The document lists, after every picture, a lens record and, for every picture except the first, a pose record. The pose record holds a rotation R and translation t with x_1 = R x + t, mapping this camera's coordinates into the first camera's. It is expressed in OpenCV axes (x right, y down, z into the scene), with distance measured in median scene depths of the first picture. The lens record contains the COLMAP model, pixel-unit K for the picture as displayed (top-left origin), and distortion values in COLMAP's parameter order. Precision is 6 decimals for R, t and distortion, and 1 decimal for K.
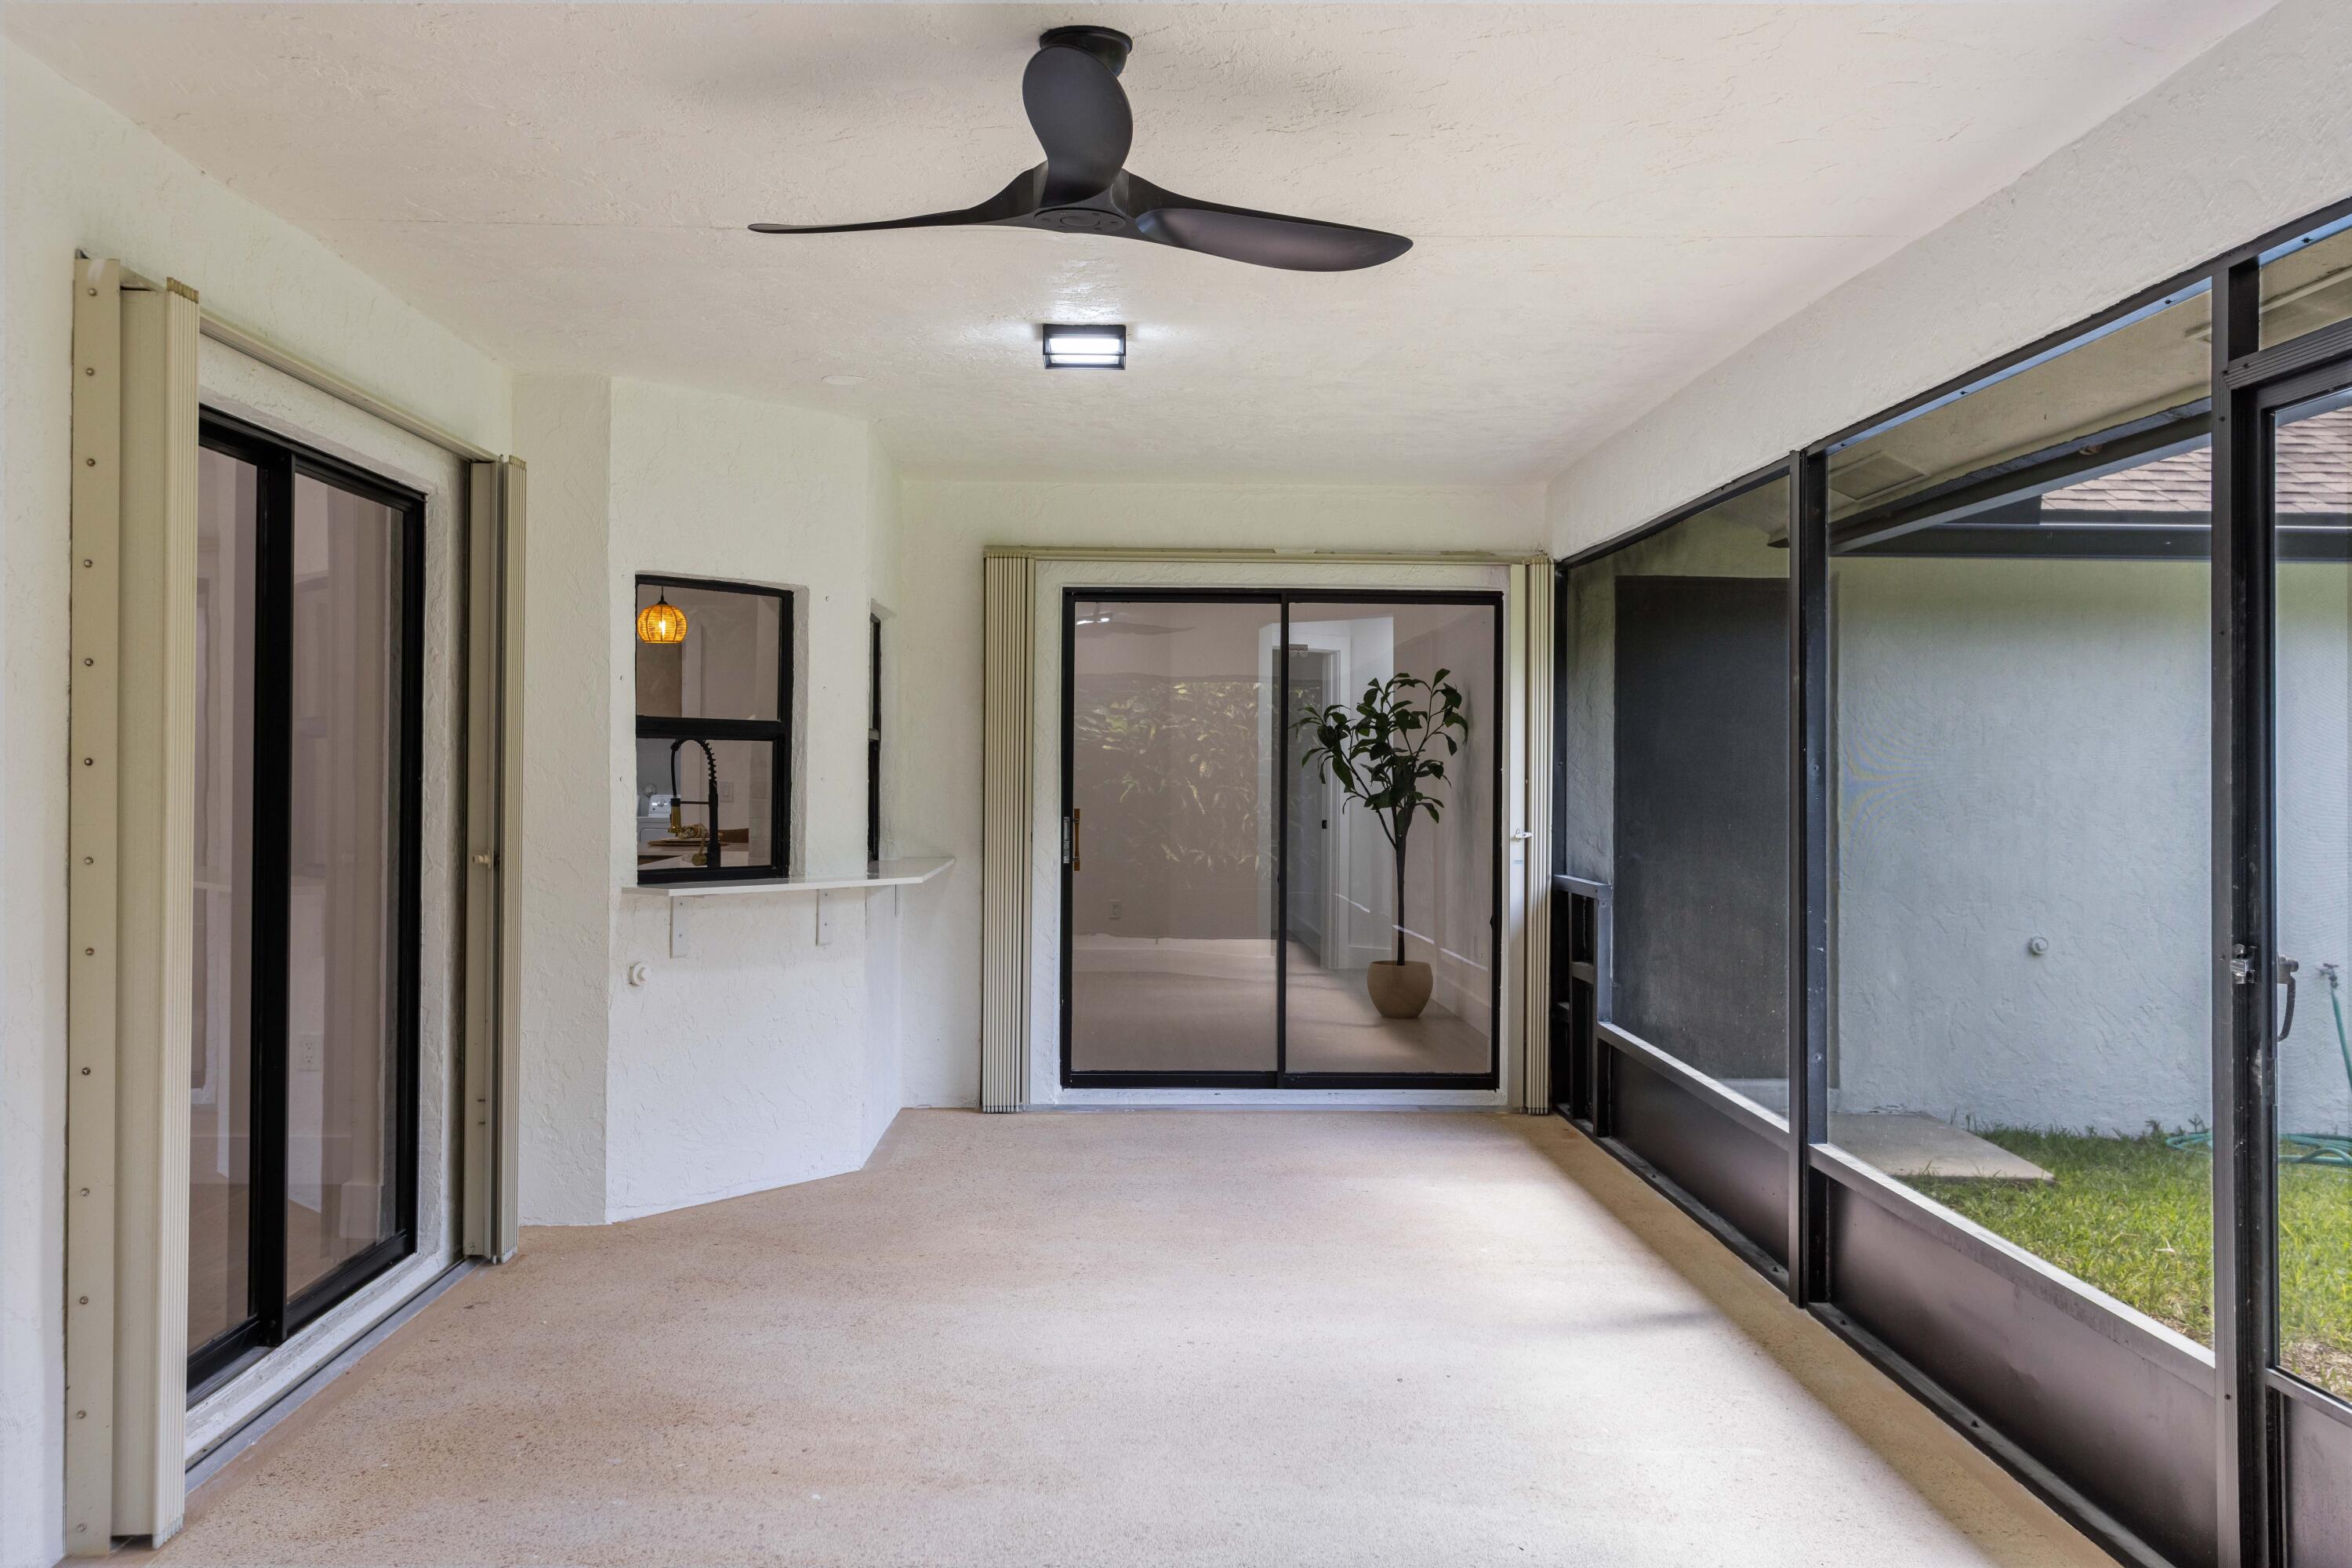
lens RADIAL K [[2127.0, 0, 1176.0], [0, 2127.0, 784.0], [0, 0, 1]] dist [0.006003, 0.018310]
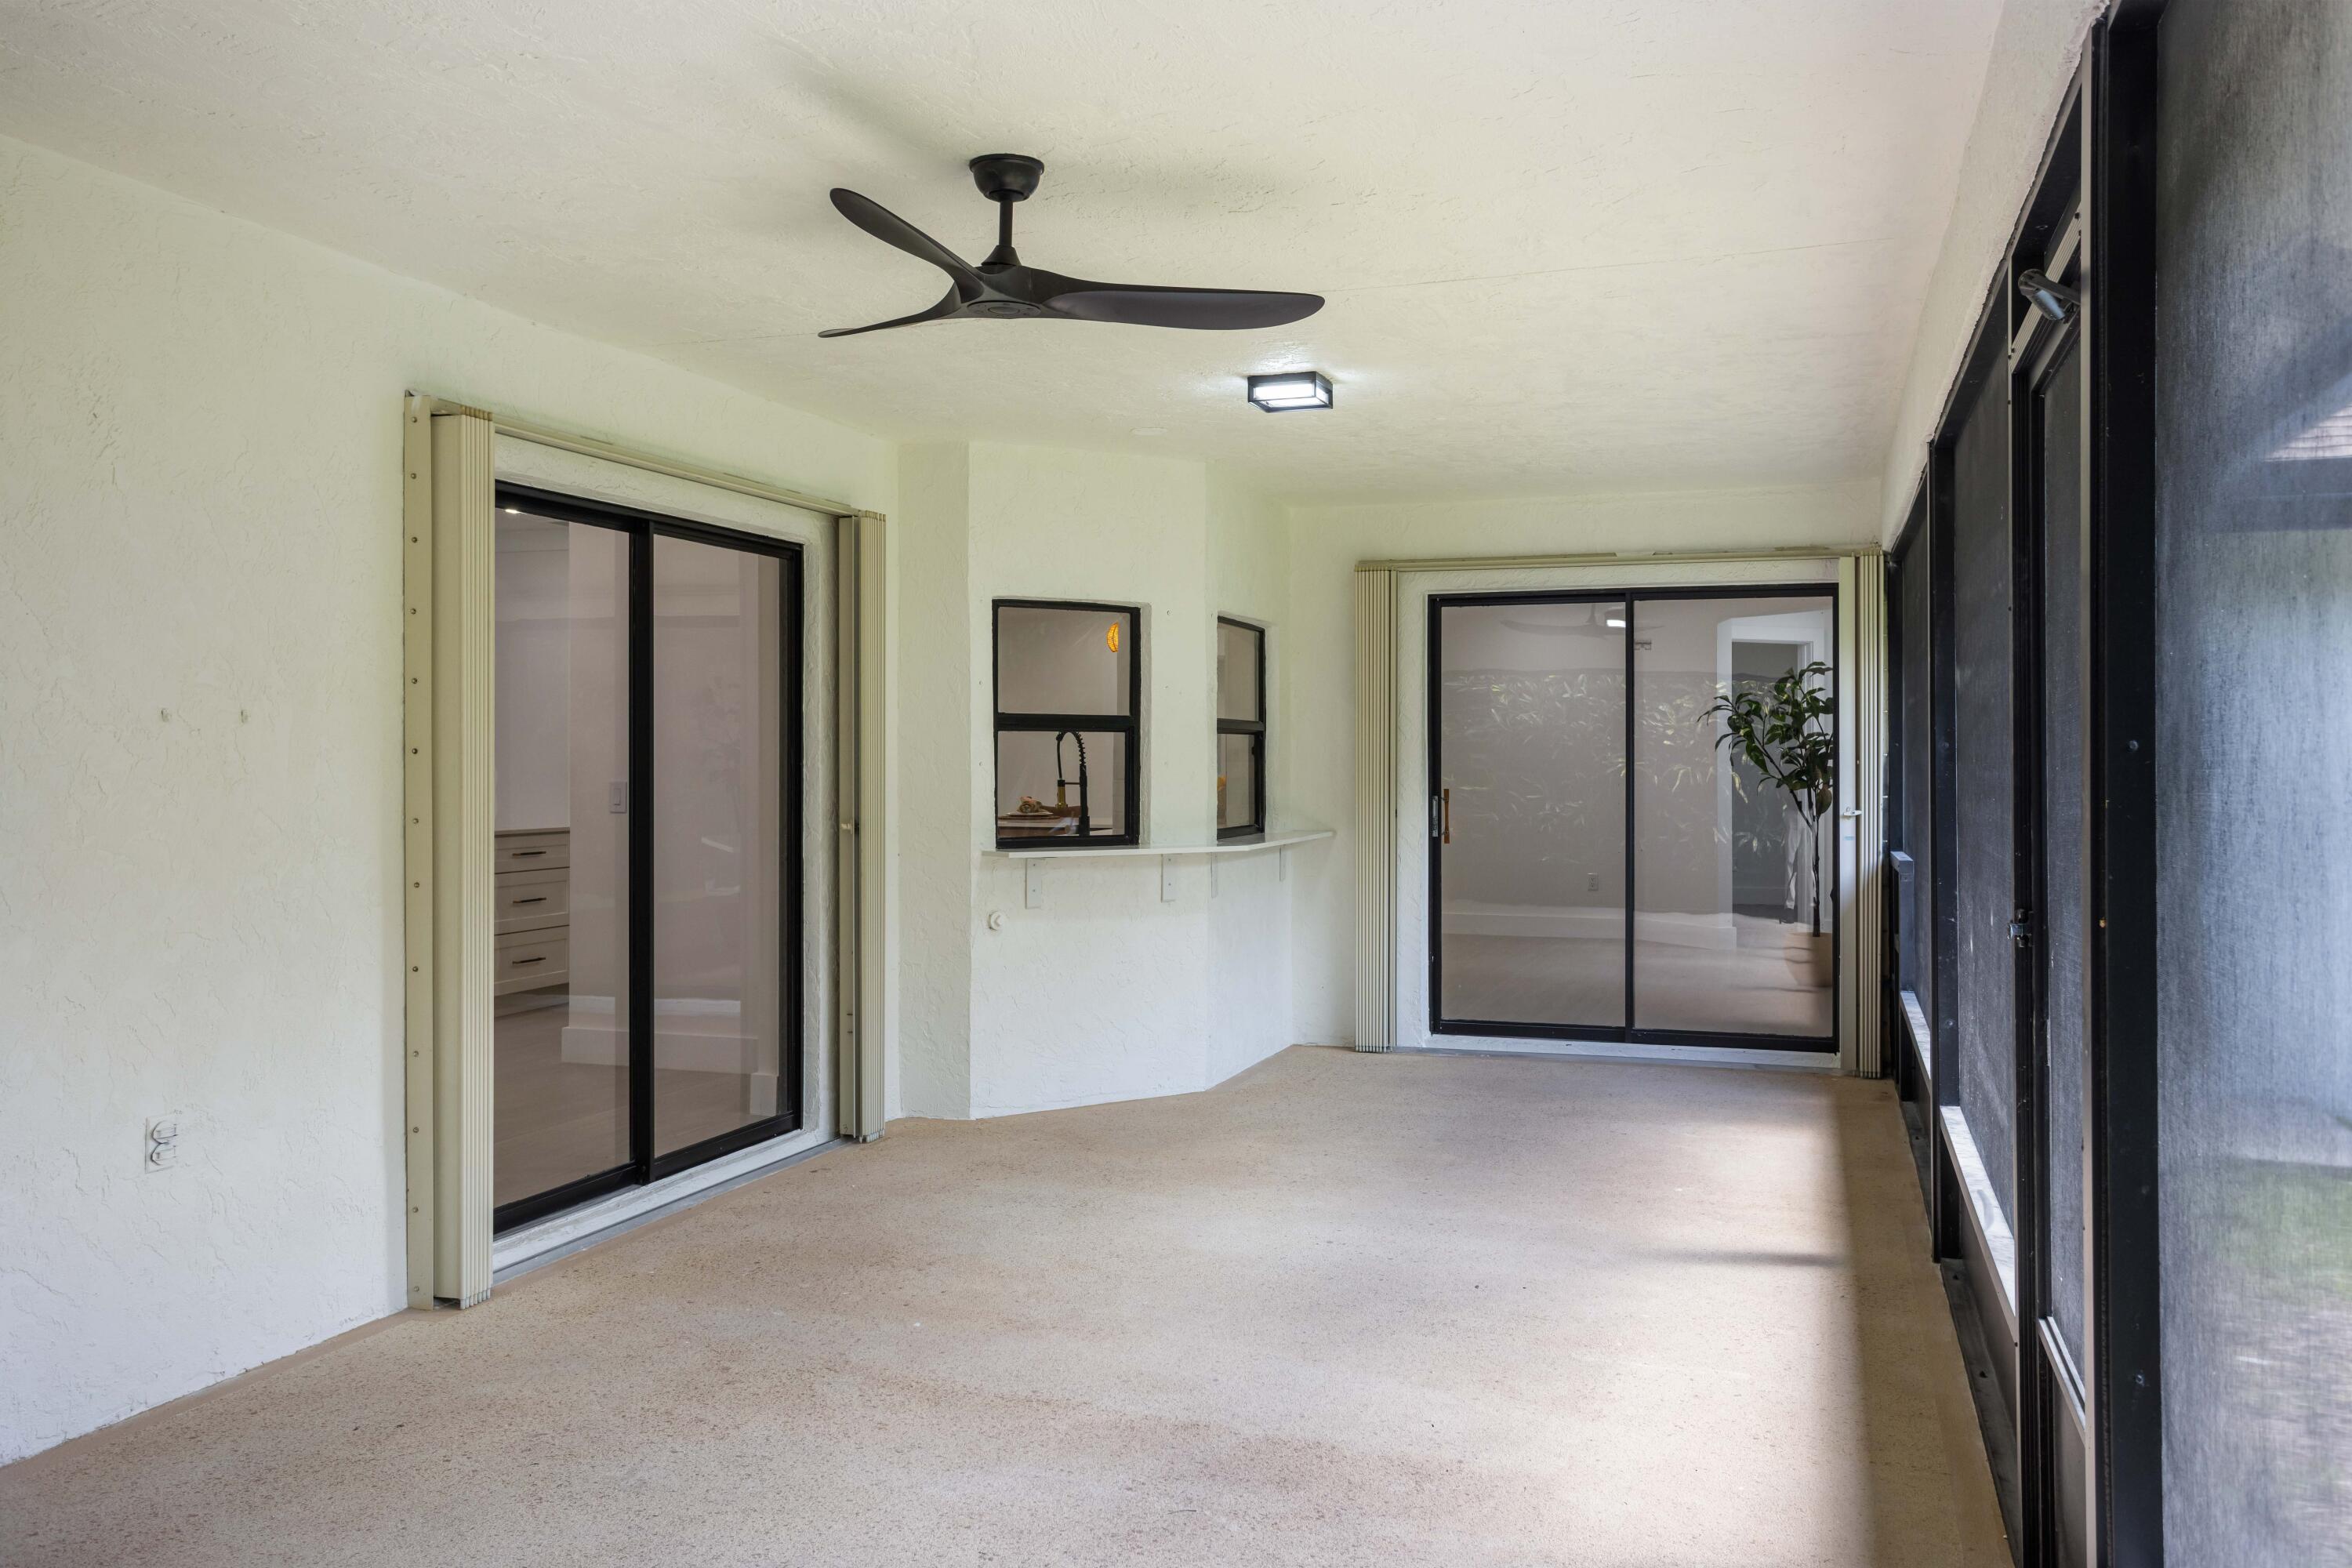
lens RADIAL K [[1905.6, 0, 1172.7], [0, 1905.6, 784.5], [0, 0, 1]] dist [0.005546, 0.000872]
pose [[0.936670, -0.002384, -0.350206, 0.214342], [0.004575, 0.999975, 0.005431, 0.003819], [0.350184, -0.006690, 0.936657, -0.006317]]
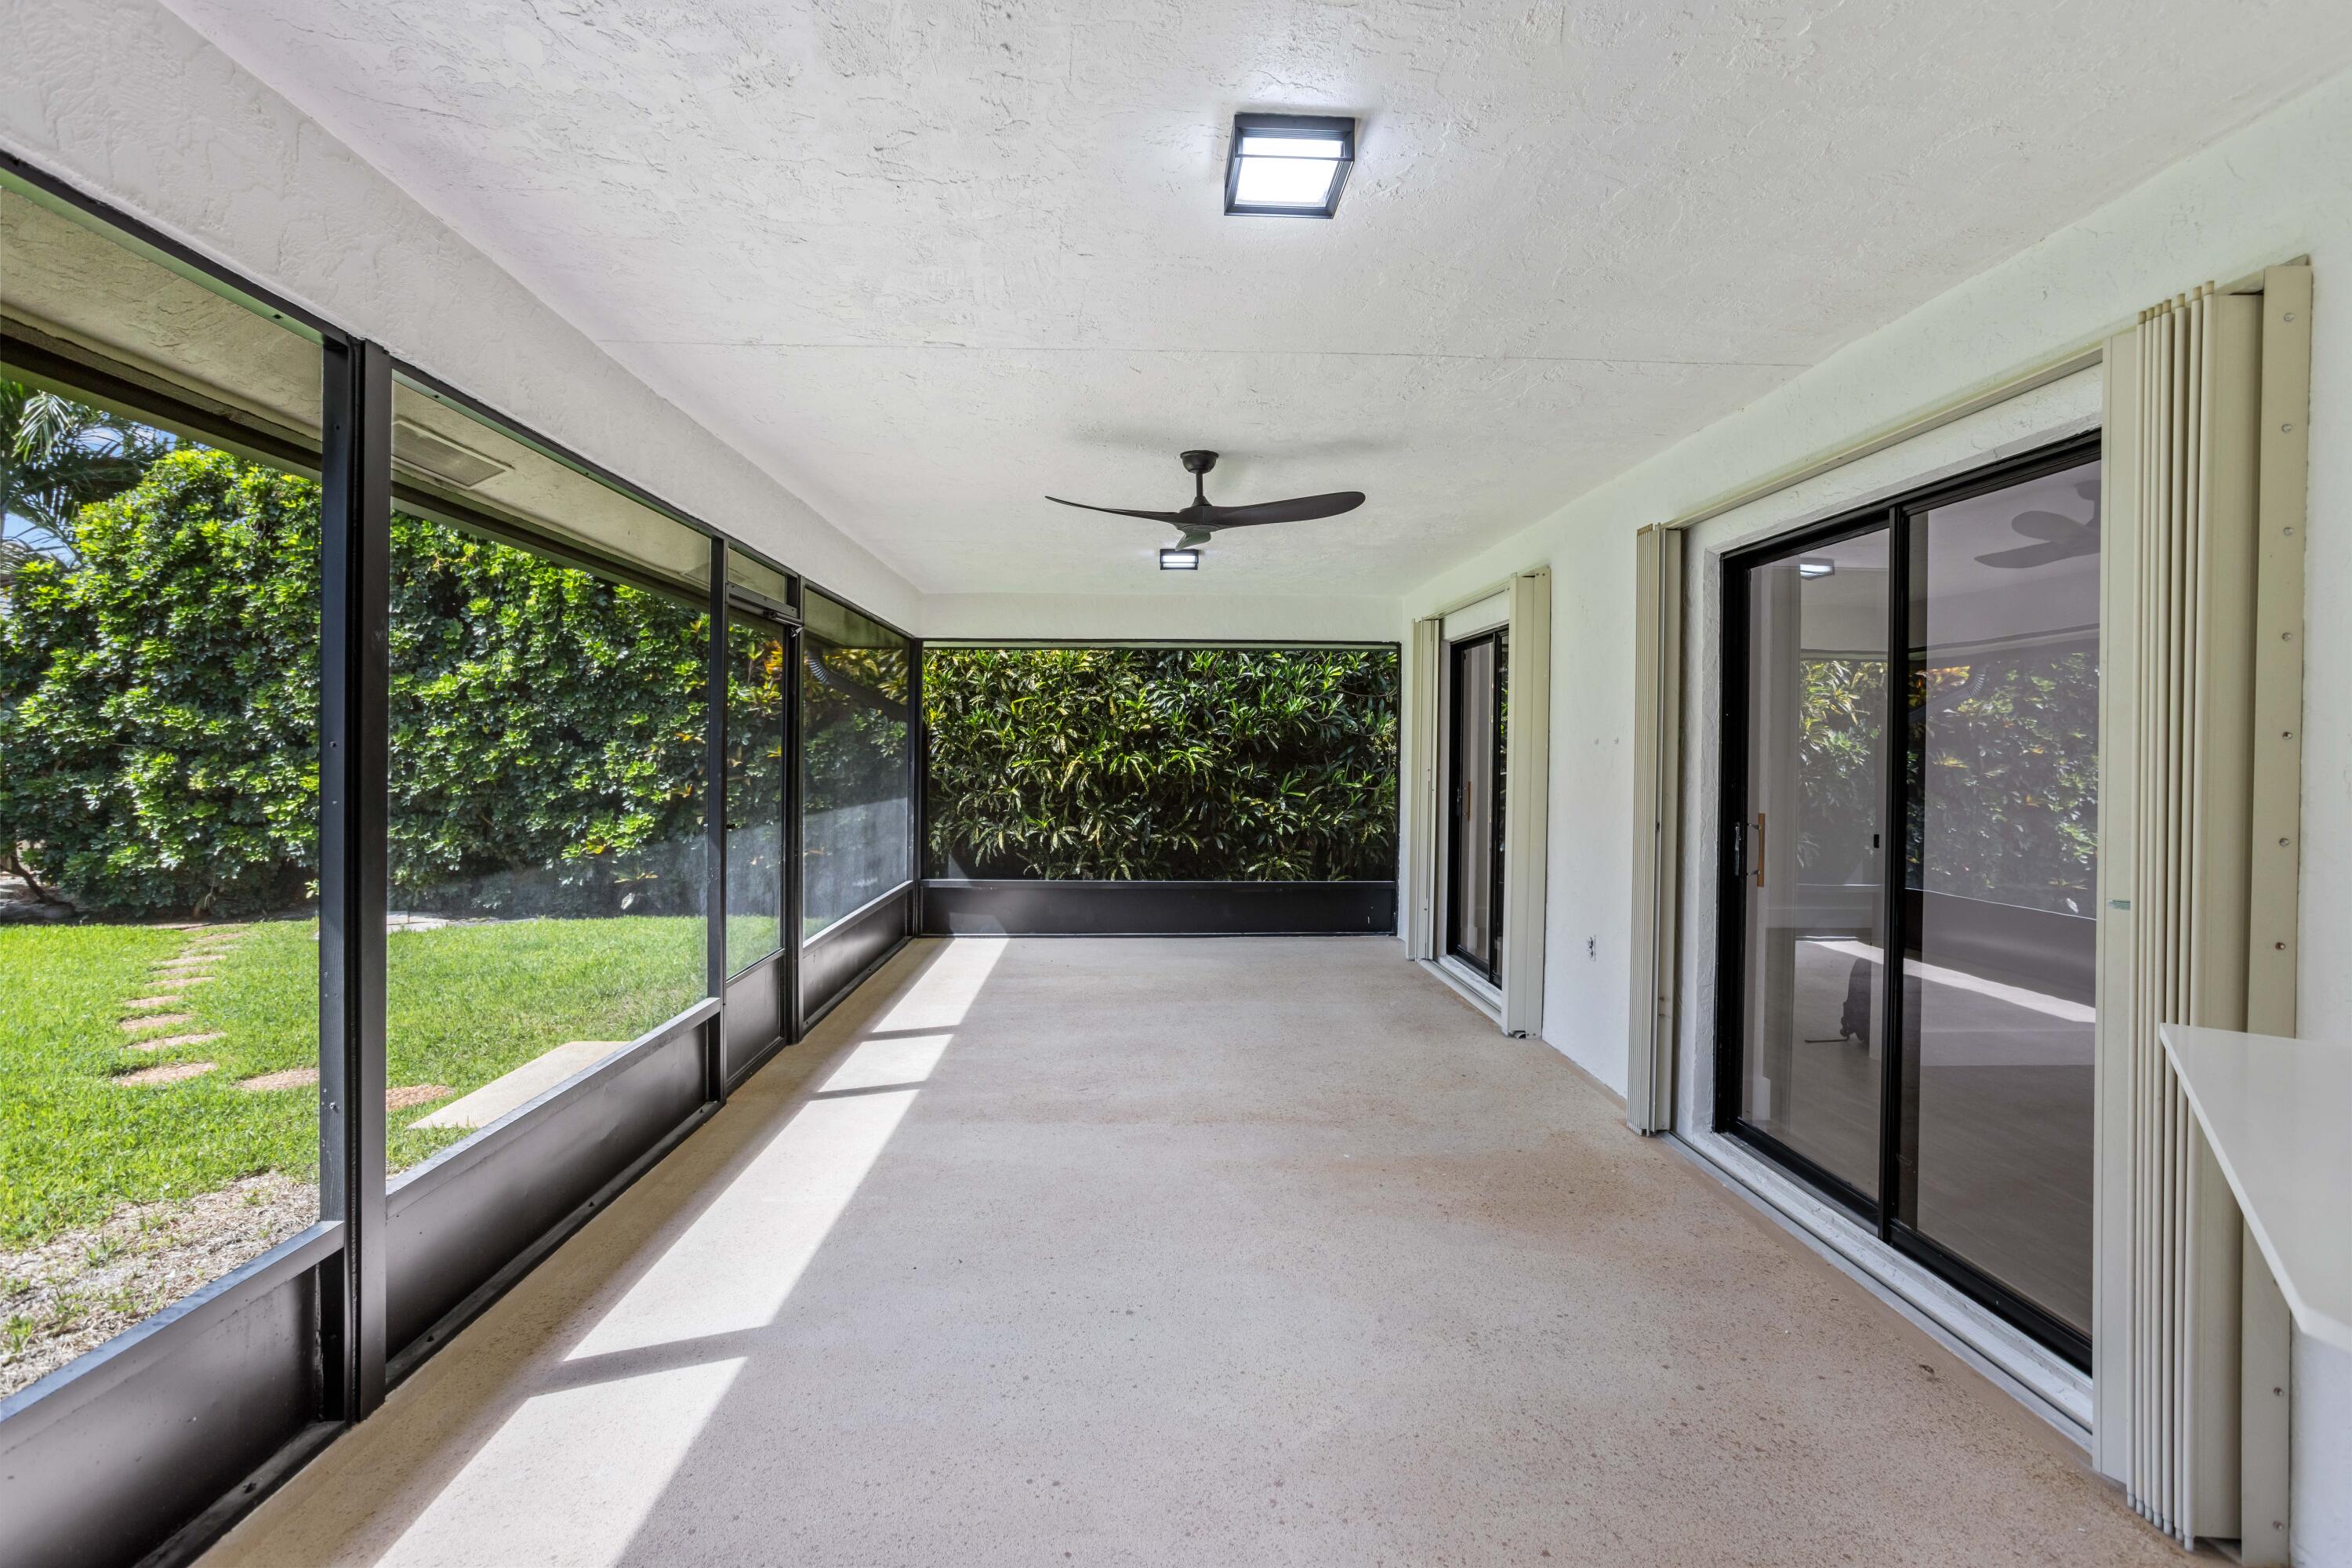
lens RADIAL K [[1146.6, 0, 1183.6], [0, 1146.6, 782.9], [0, 0, 1]] dist [0.000047, 0.000055]
pose [[-0.999854, -0.012075, -0.012058, -0.009956], [-0.012505, 0.999263, 0.036303, -0.012206], [0.011611, 0.036448, -0.999268, 1.147892]]
